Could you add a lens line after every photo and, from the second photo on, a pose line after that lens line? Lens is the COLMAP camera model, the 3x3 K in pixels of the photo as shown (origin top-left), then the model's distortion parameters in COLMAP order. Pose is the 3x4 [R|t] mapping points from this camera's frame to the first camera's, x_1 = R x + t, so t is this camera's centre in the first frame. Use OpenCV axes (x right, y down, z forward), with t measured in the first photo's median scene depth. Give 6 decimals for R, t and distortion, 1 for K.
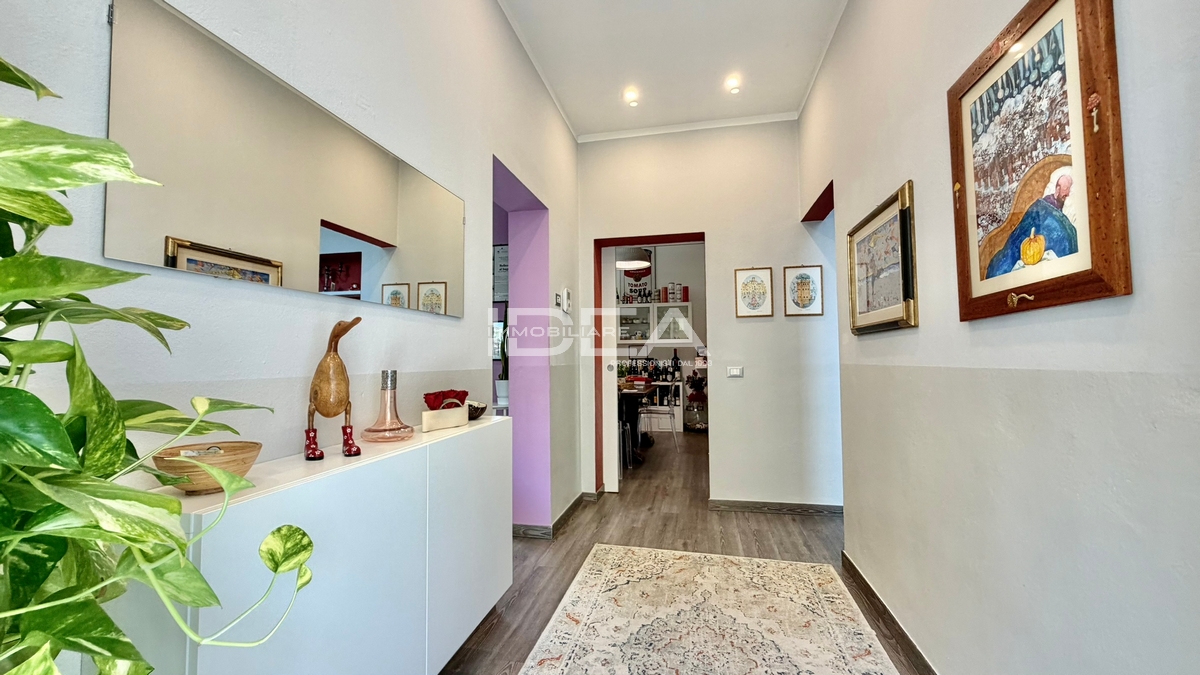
lens RADIAL K [[478.2, 0, 592.5], [0, 478.2, 337.6], [0, 0, 1]] dist [-0.000343, 0.000205]
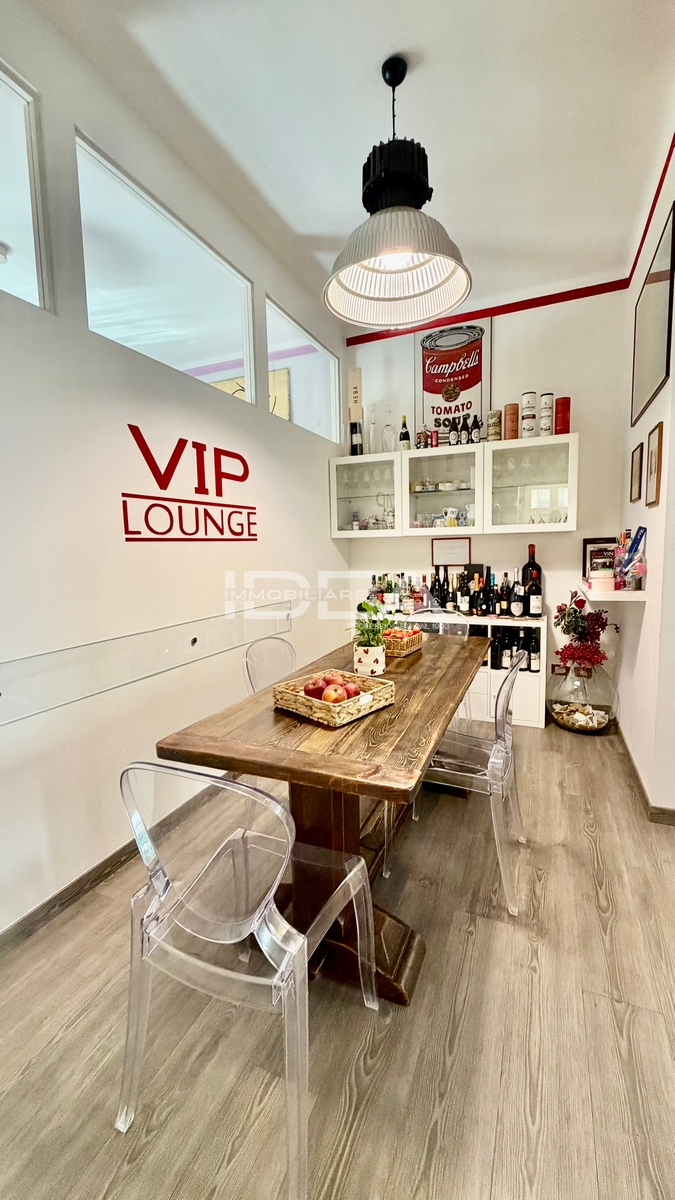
lens RADIAL K [[478.2, 0, 339.7], [0, 478.2, 595.3], [0, 0, 1]] dist [-0.000343, 0.000205]
pose [[0.981841, 0.005840, -0.189615, 0.080709], [0.021767, 0.989457, 0.143182, 0.001801], [0.188453, -0.144709, 0.971362, 0.521181]]
